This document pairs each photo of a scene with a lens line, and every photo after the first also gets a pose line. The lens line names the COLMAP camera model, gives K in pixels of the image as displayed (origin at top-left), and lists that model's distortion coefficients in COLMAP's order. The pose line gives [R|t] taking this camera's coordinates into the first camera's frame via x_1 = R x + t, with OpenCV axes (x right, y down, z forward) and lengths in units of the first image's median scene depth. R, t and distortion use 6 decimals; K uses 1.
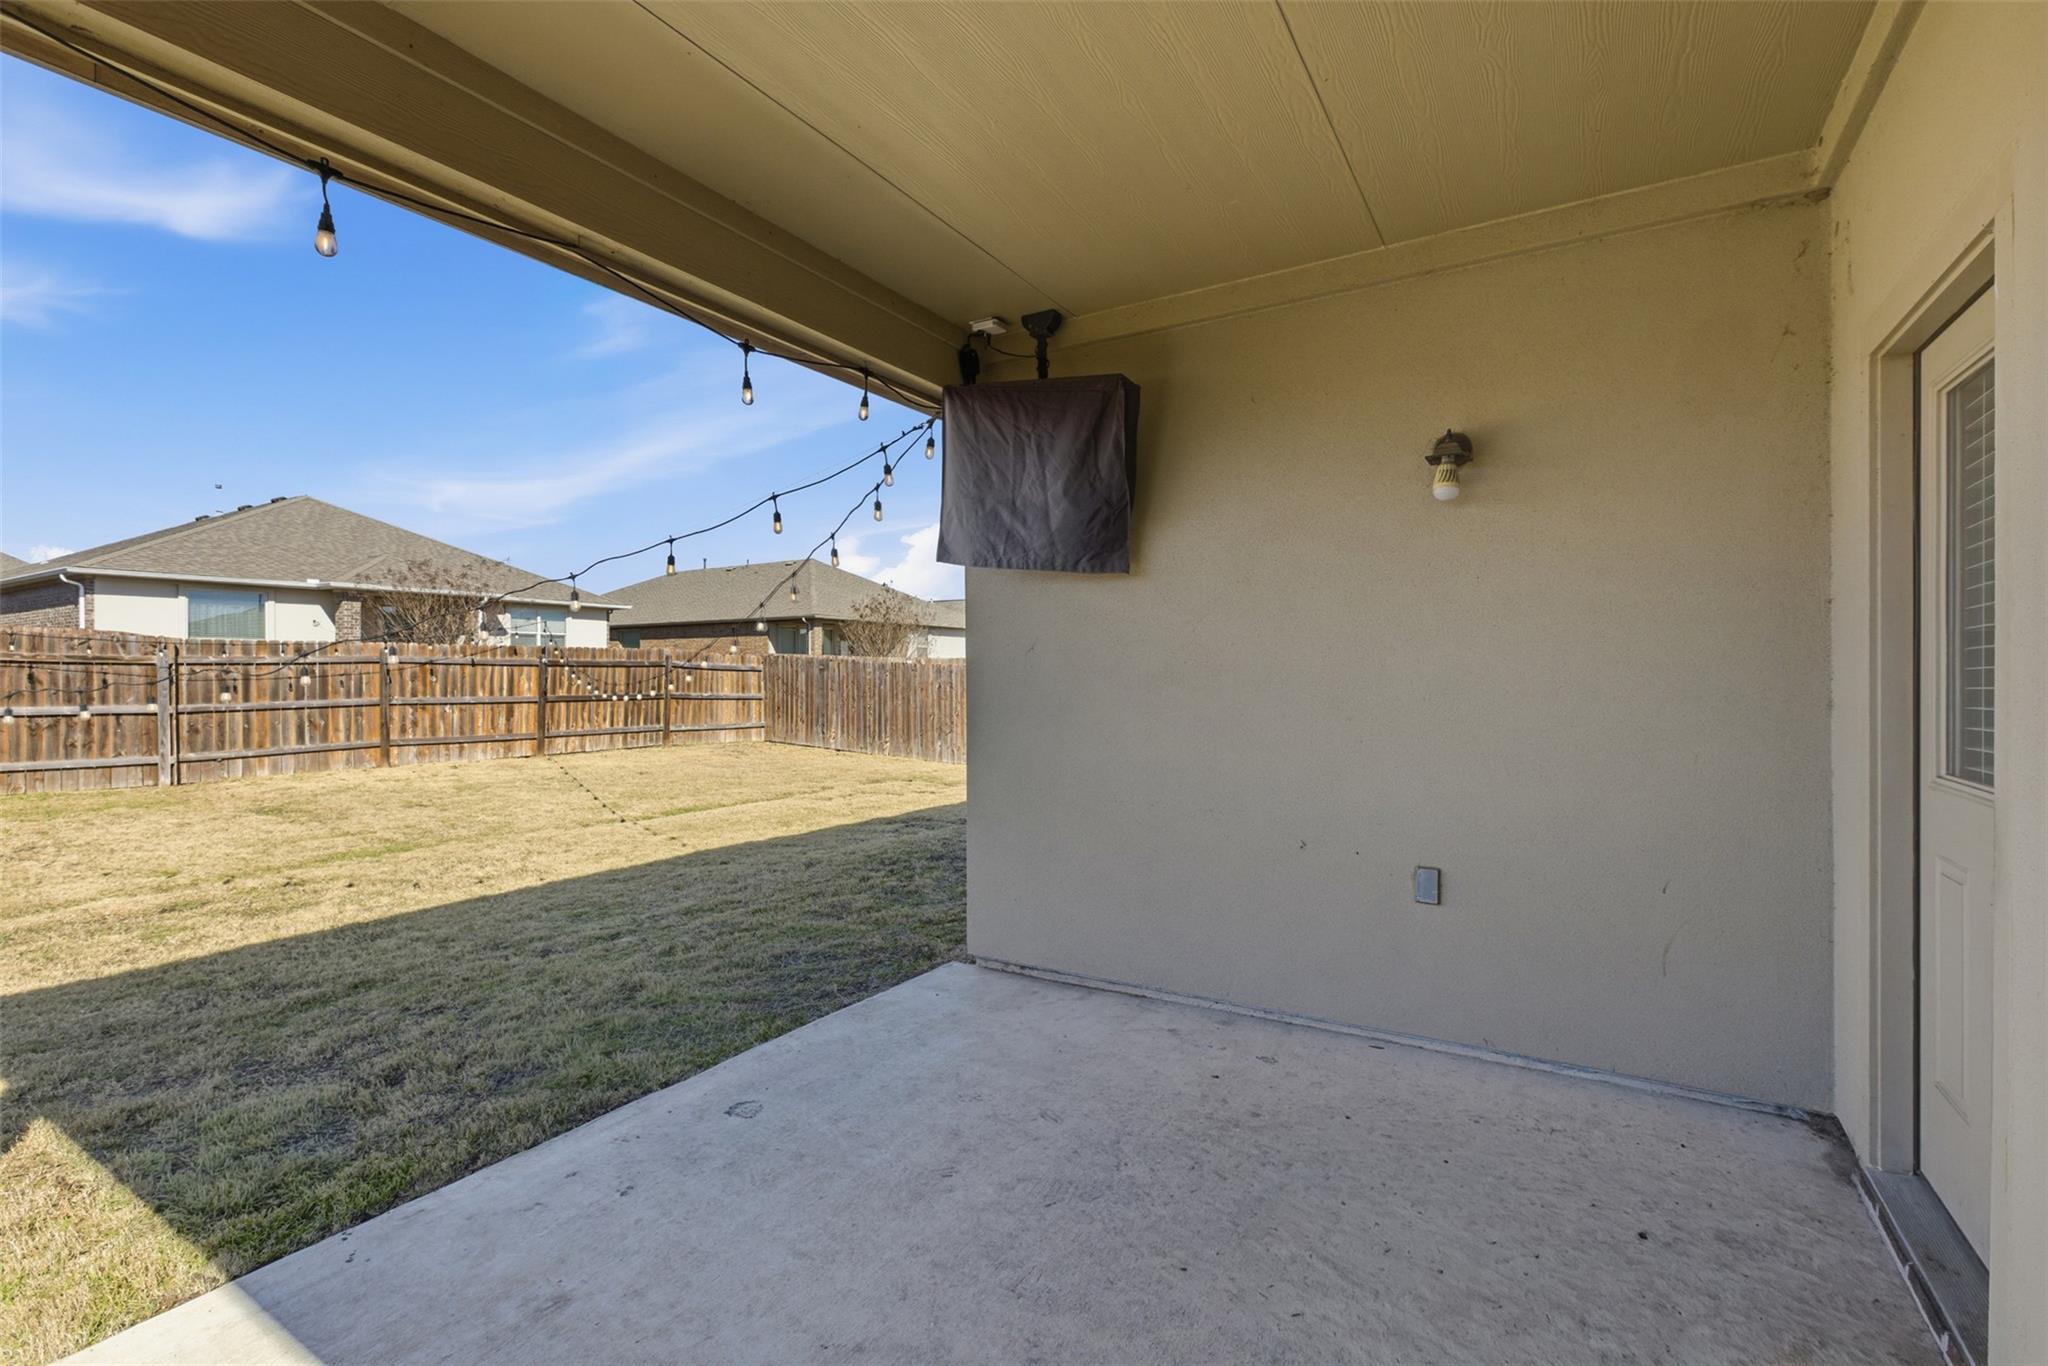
lens RADIAL K [[914.0, 0, 1014.5], [0, 914.0, 669.4], [0, 0, 1]] dist [-0.004493, 0.000241]
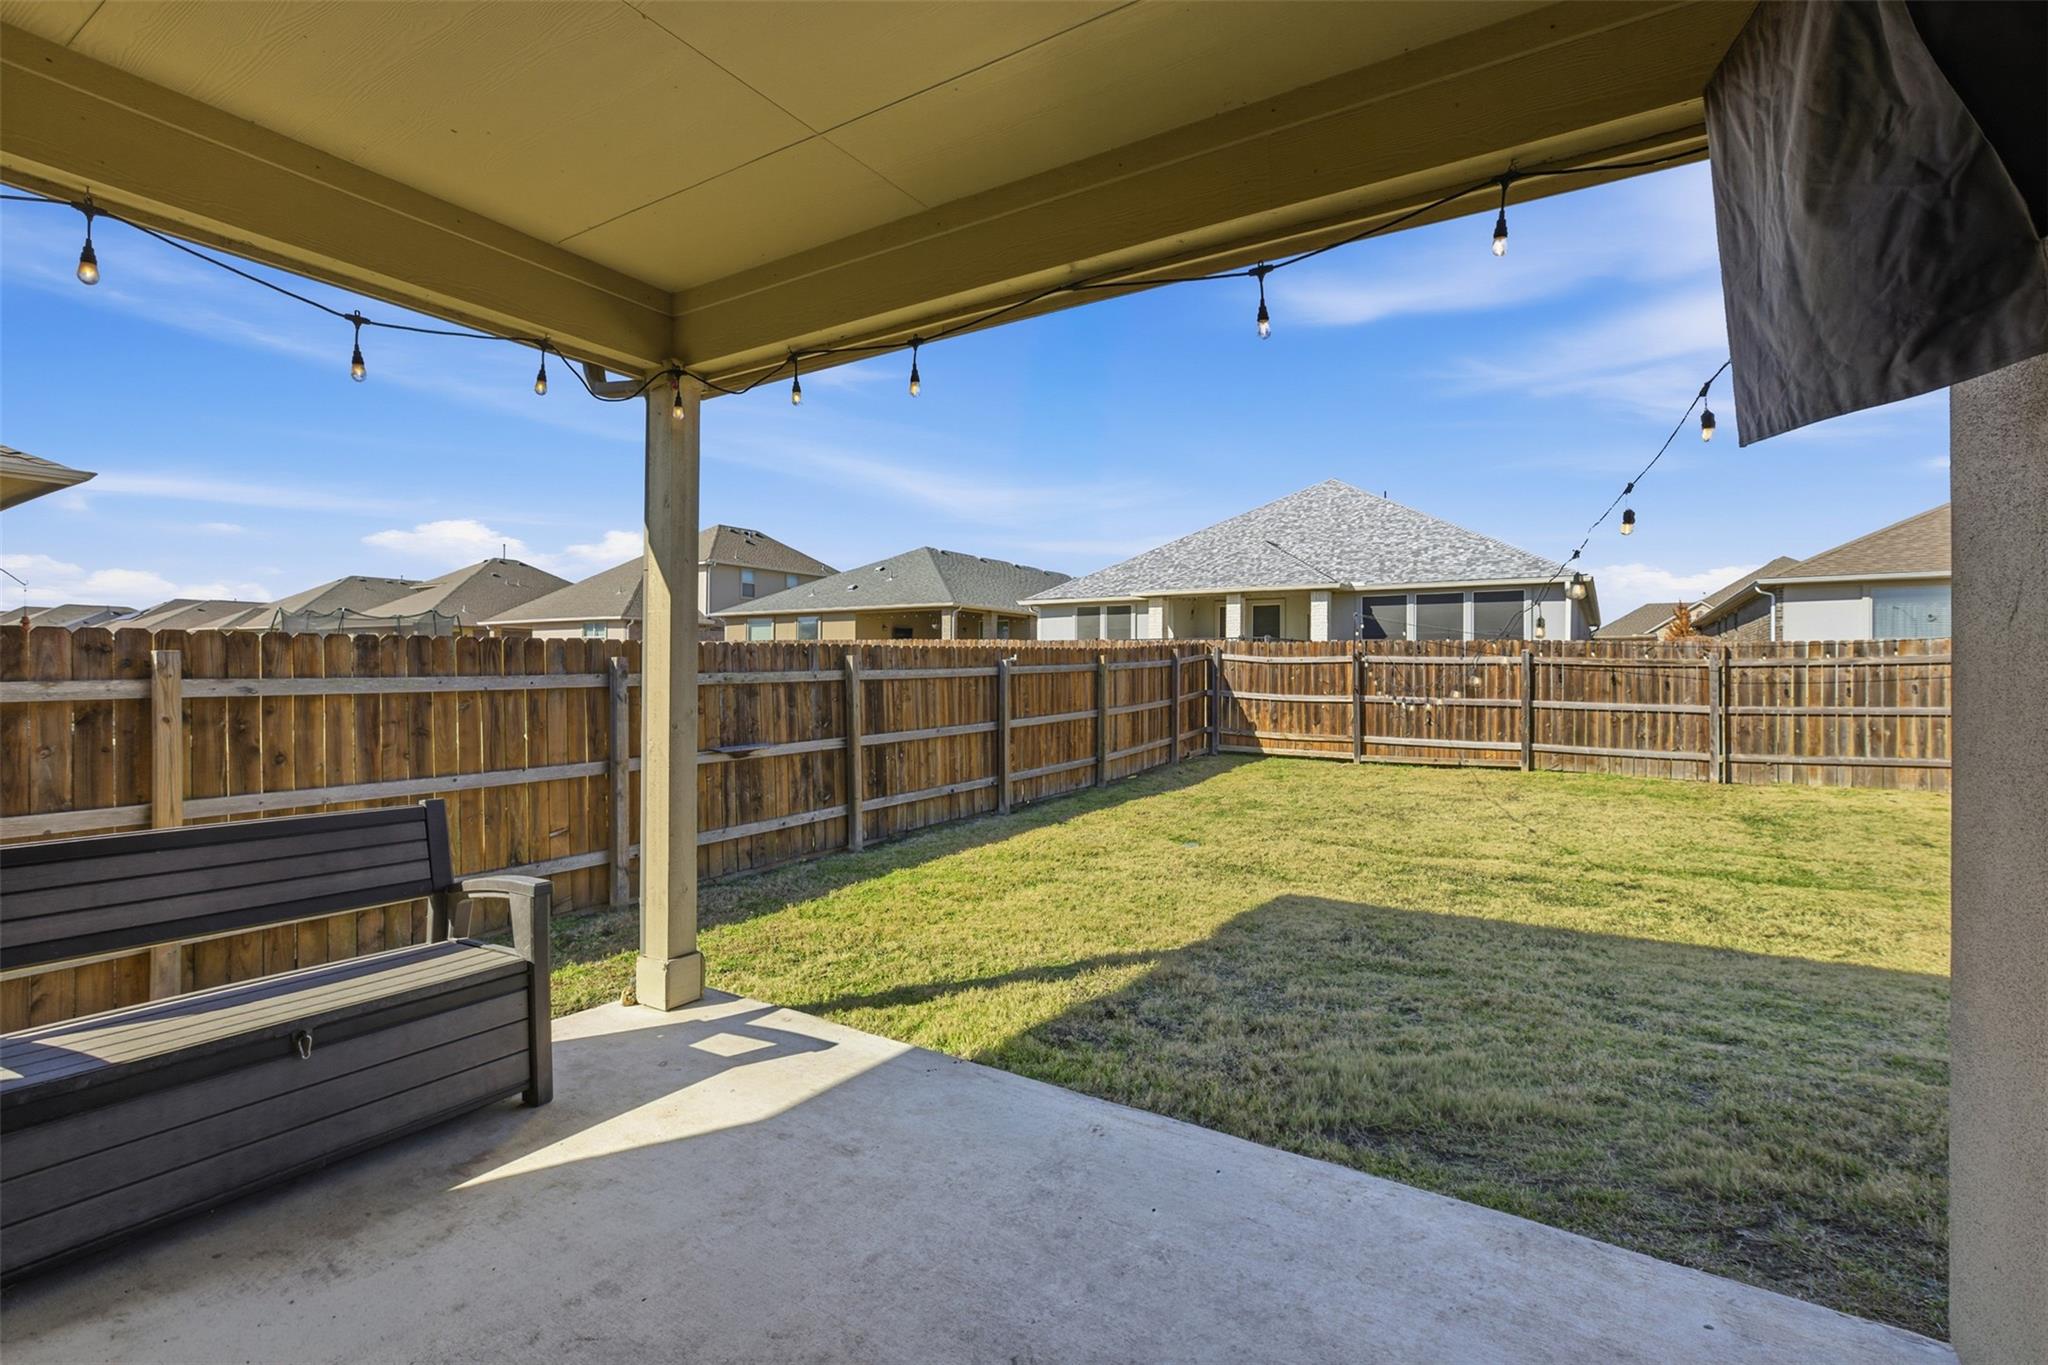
lens RADIAL K [[914.0, 0, 1016.3], [0, 914.0, 681.8], [0, 0, 1]] dist [-0.004493, 0.000241]
pose [[-0.004051, 0.009379, -0.999948, 0.125210], [0.000833, 0.999956, 0.009376, 0.000241], [0.999991, -0.000795, -0.004059, 0.192108]]
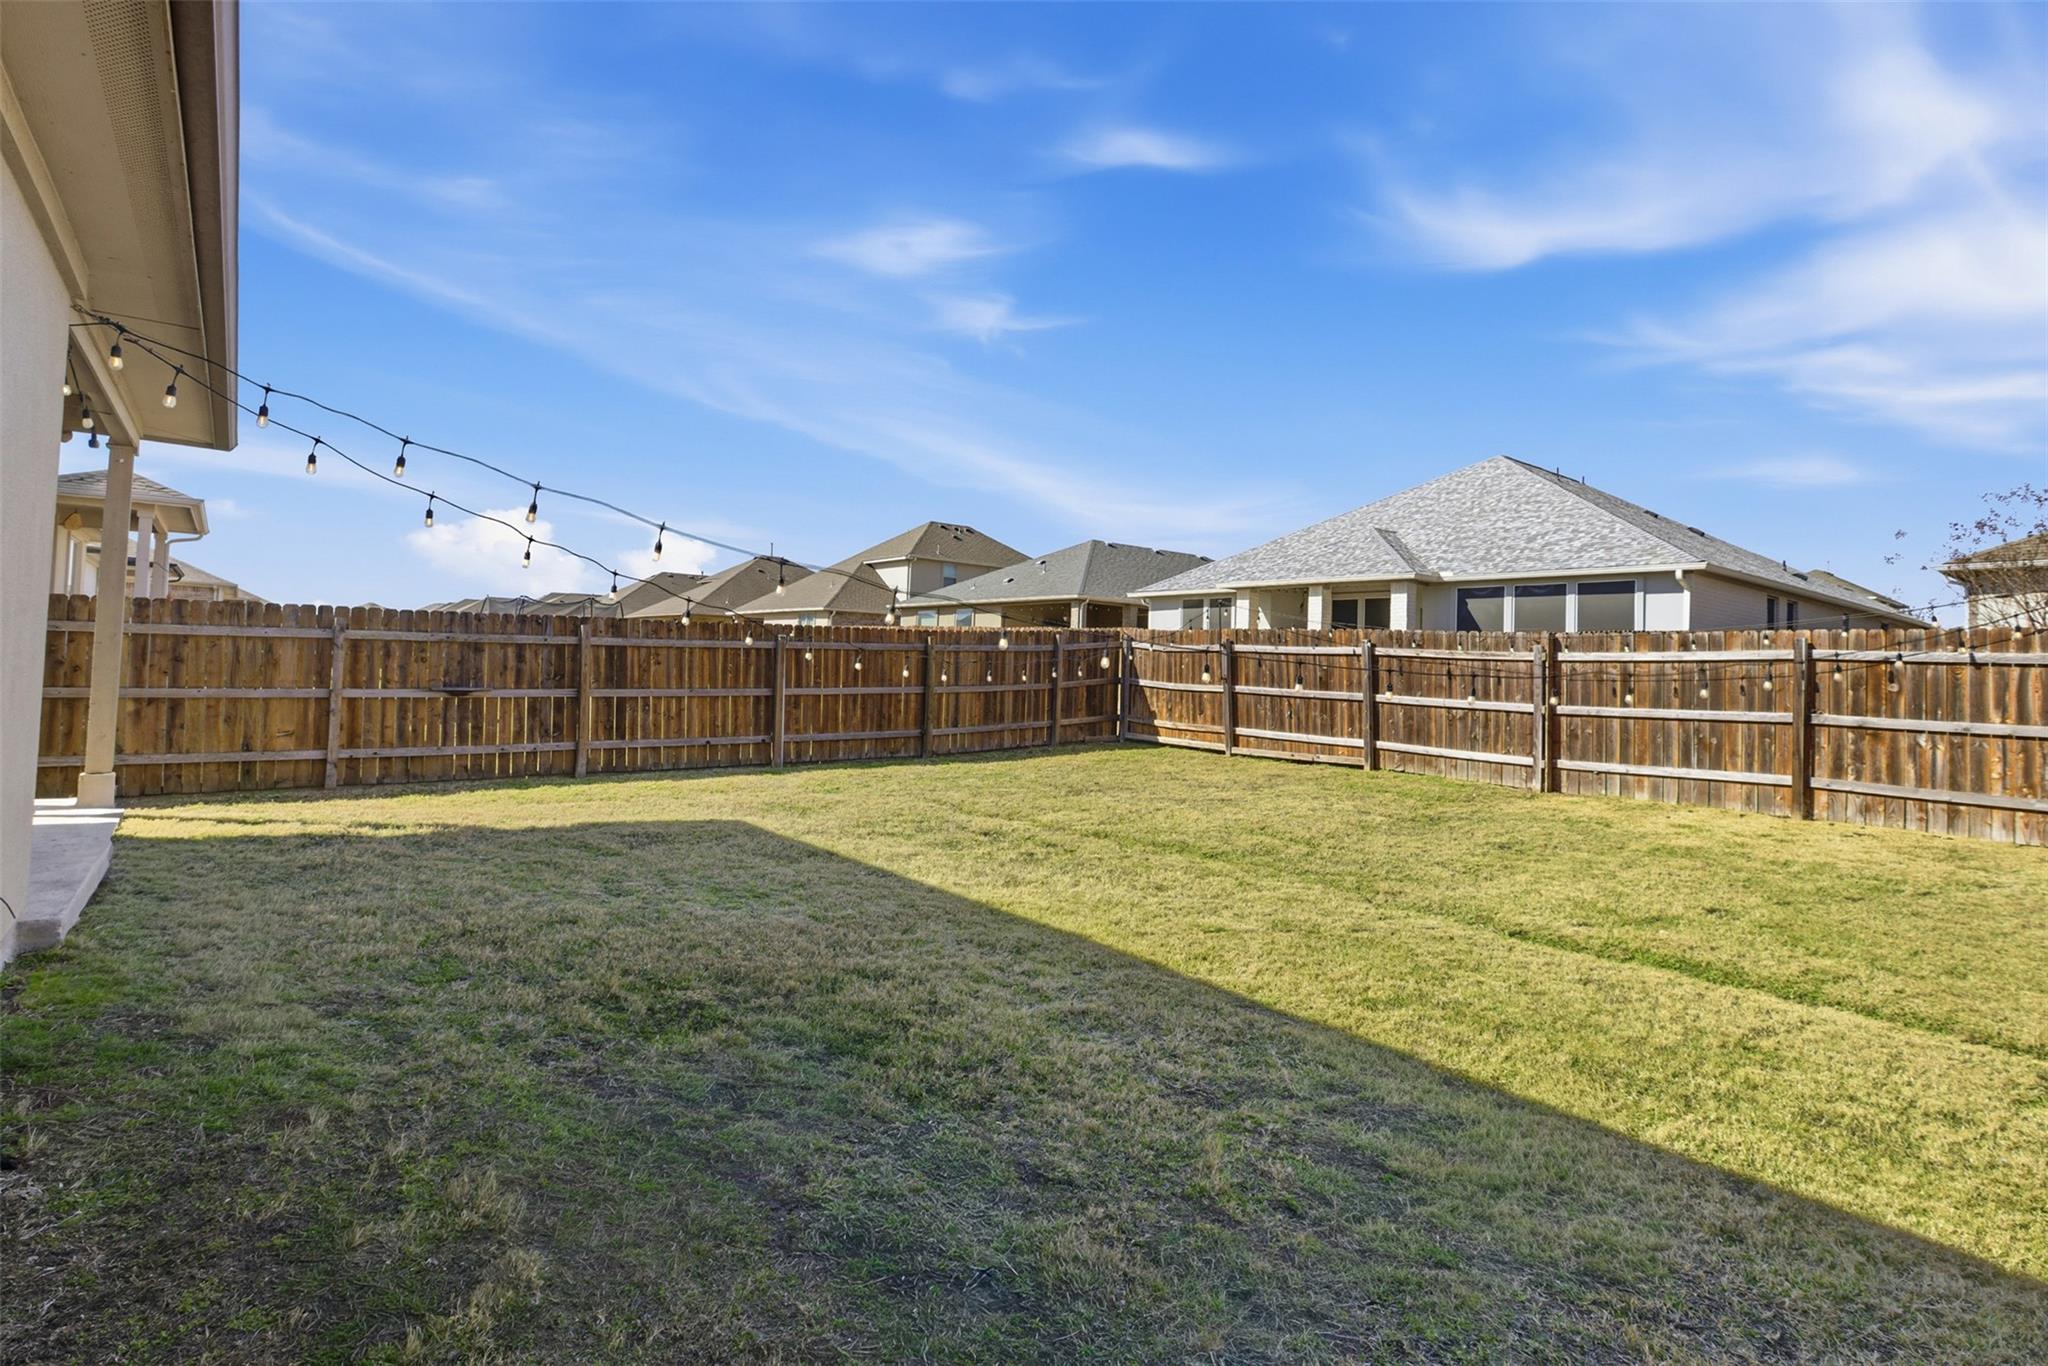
lens RADIAL K [[956.2, 0, 989.3], [0, 956.2, 621.2], [0, 0, 1]] dist [-0.008895, -0.000056]
pose [[-0.327404, -0.055009, -0.943282, 0.185228], [-0.029367, 0.998414, -0.048032, 0.016805], [0.944428, 0.011976, -0.328500, 0.778348]]
